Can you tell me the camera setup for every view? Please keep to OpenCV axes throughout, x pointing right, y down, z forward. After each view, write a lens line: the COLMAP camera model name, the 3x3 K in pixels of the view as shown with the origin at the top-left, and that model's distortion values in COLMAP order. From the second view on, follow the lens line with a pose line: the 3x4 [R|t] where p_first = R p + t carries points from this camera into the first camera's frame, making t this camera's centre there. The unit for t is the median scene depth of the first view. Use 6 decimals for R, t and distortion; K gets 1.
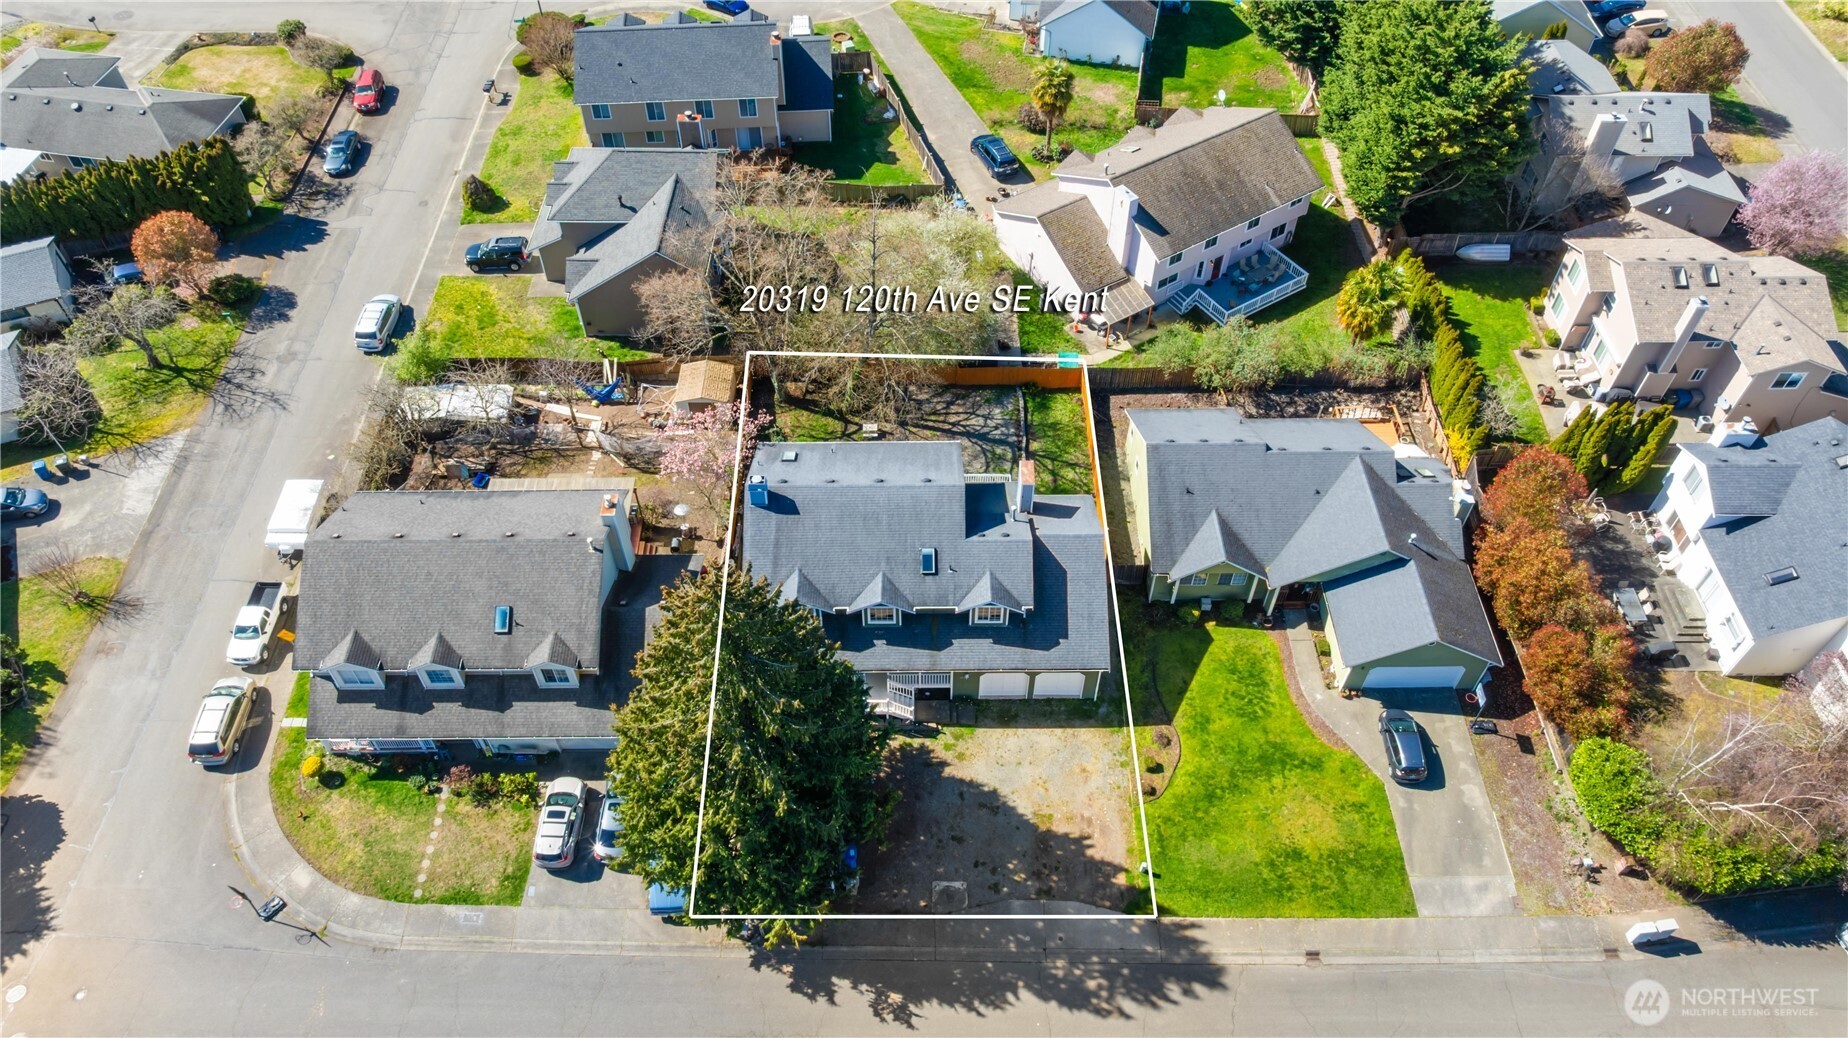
lens RADIAL K [[1334.2, 0, 924.0], [0, 1334.2, 519.0], [0, 0, 1]] dist [-0.092118, 0.105454]
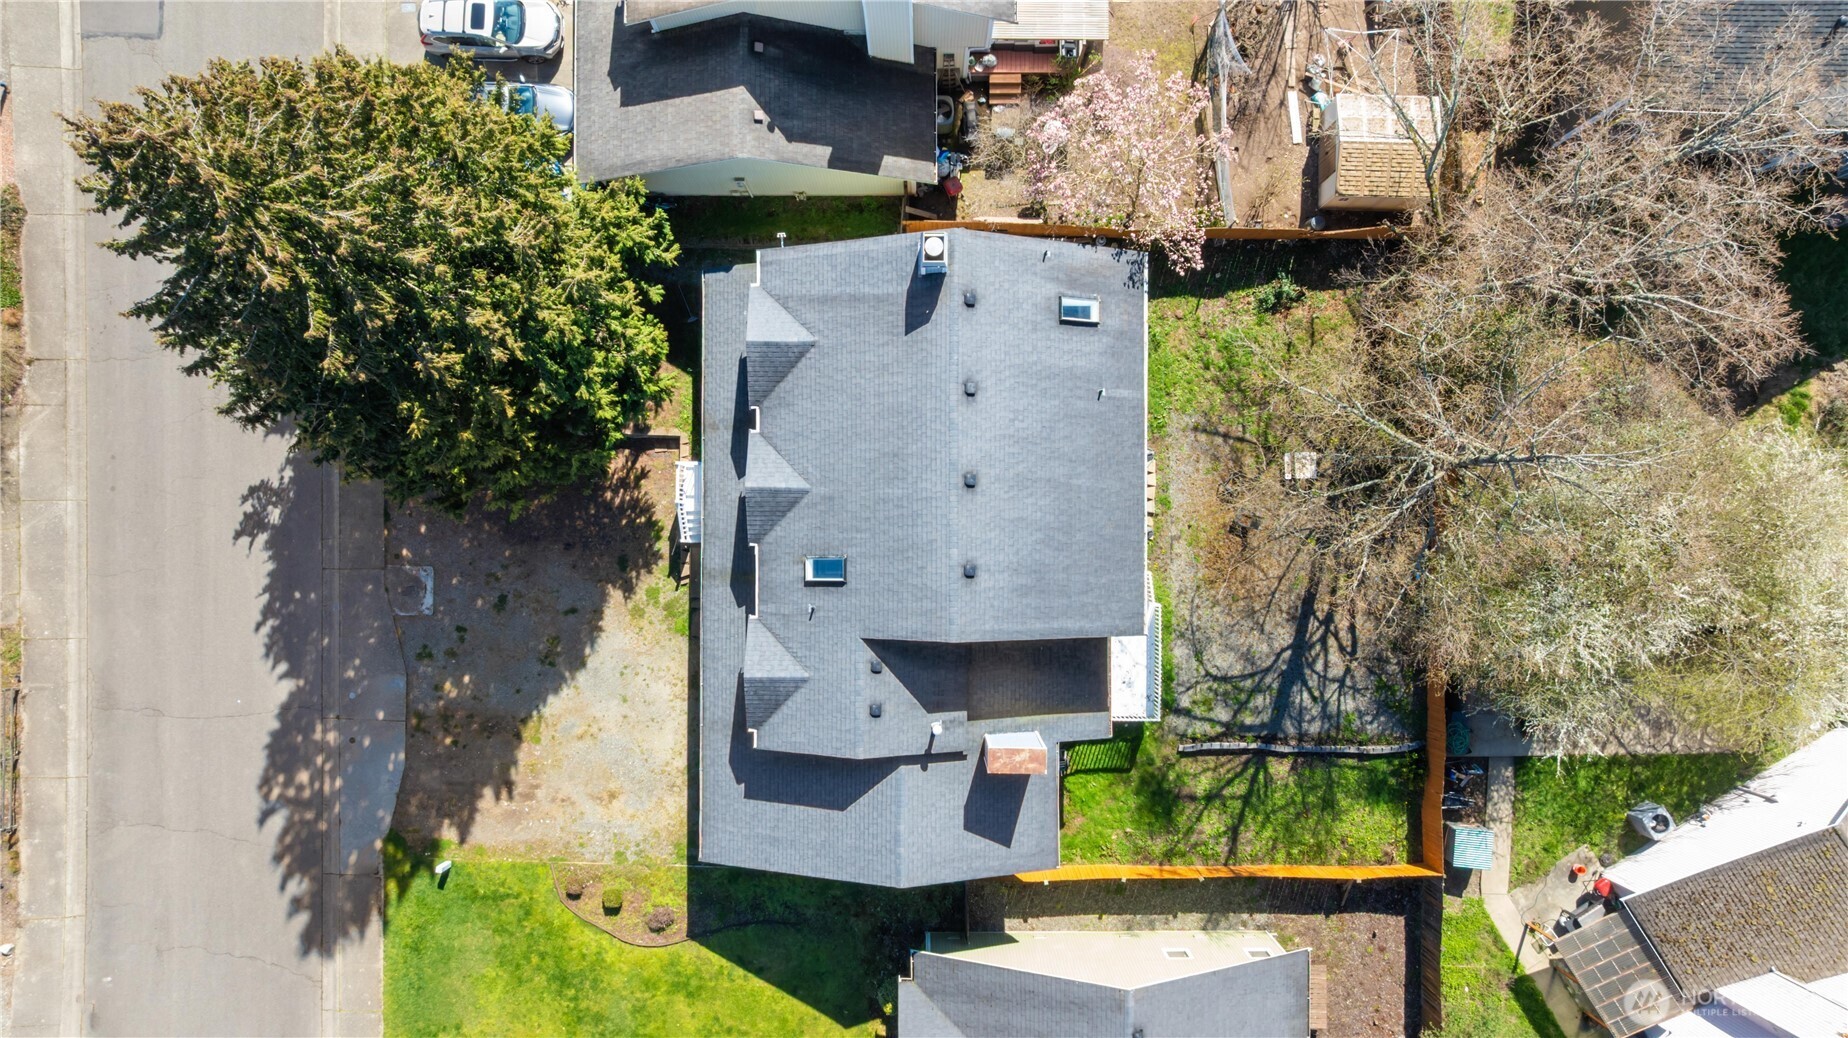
lens RADIAL K [[1334.2, 0, 924.0], [0, 1334.2, 519.0], [0, 0, 1]] dist [-0.092118, 0.105454]
pose [[-0.010807, 0.999618, -0.025437, -0.004076], [-0.758695, 0.008373, 0.651393, -0.373395], [0.651357, 0.026339, 0.758314, 0.615126]]
